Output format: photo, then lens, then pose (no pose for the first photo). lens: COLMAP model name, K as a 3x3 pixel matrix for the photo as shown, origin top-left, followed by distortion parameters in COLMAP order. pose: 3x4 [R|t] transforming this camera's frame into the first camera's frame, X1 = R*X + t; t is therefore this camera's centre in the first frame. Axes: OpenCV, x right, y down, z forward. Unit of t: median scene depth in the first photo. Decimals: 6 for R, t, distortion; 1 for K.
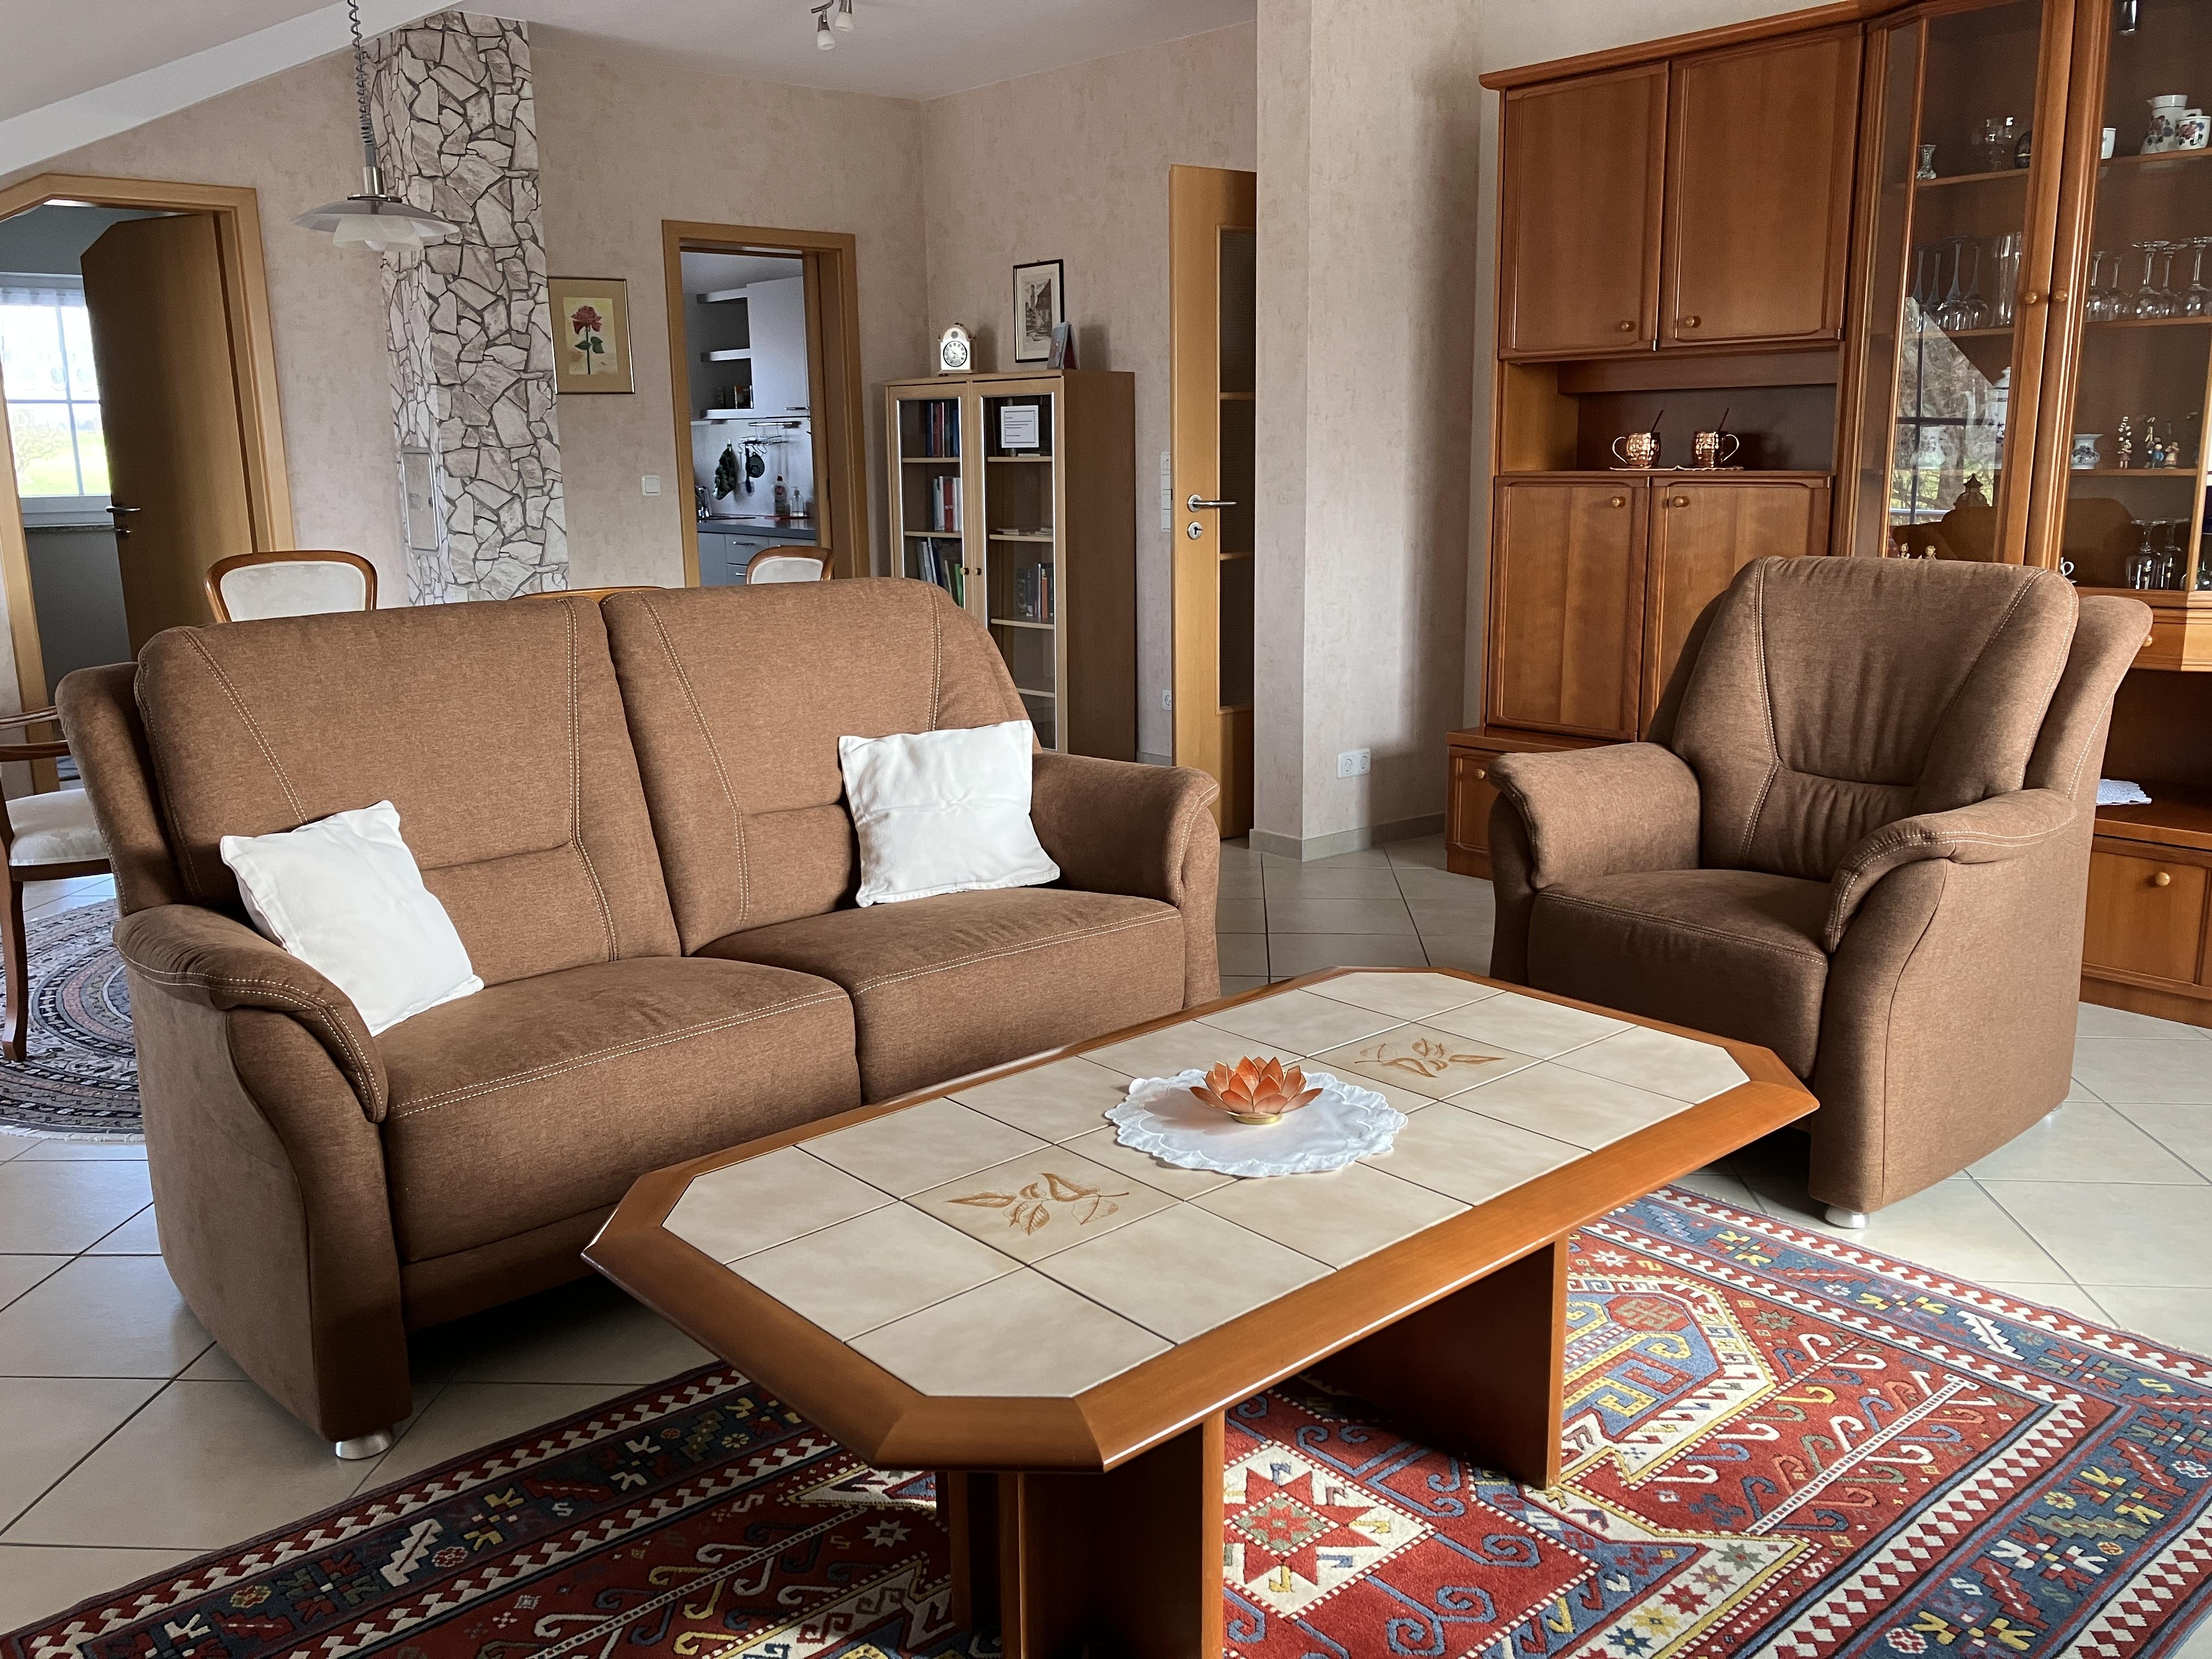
lens RADIAL K [[1819.1, 0, 1106.0], [0, 1819.1, 829.5], [0, 0, 1]] dist [-0.000213, 0.006201]
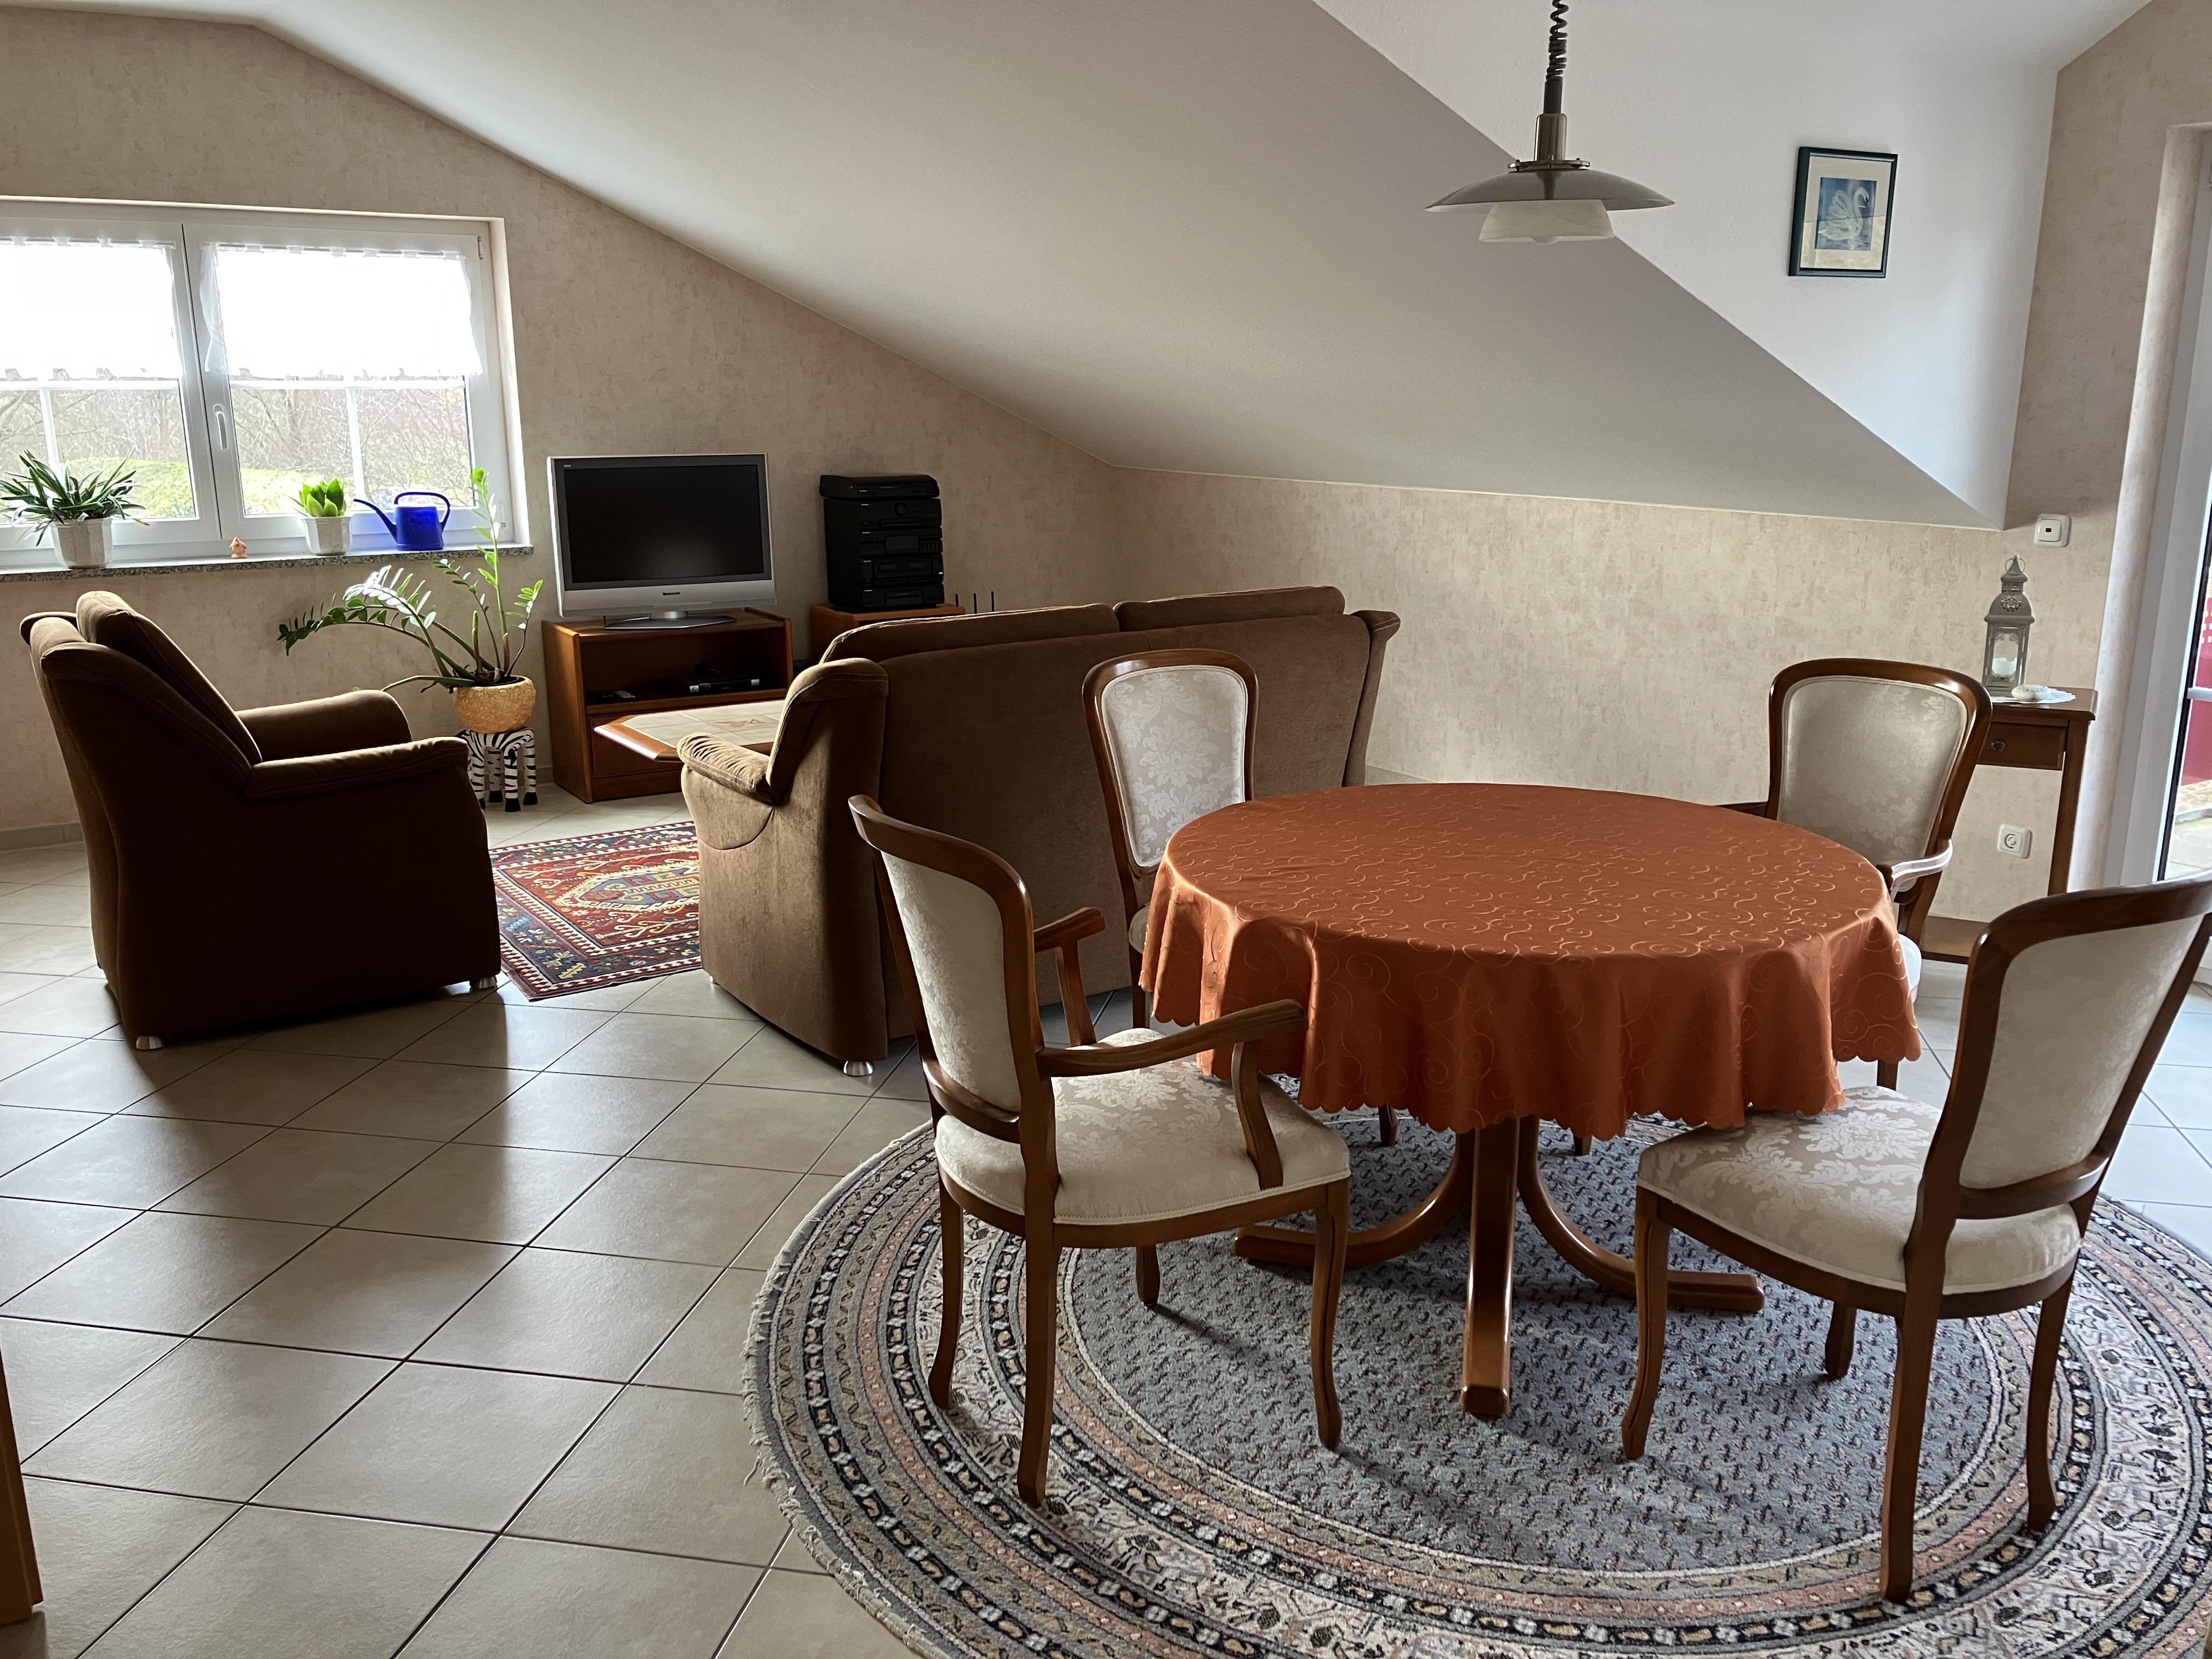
lens RADIAL K [[1819.1, 0, 1106.0], [0, 1819.1, 829.5], [0, 0, 1]] dist [-0.000213, 0.006201]
pose [[-0.990306, -0.016930, 0.137864, -0.581656], [0.046458, 0.895007, 0.443626, -0.727550], [-0.130900, 0.445730, -0.885545, 2.855364]]
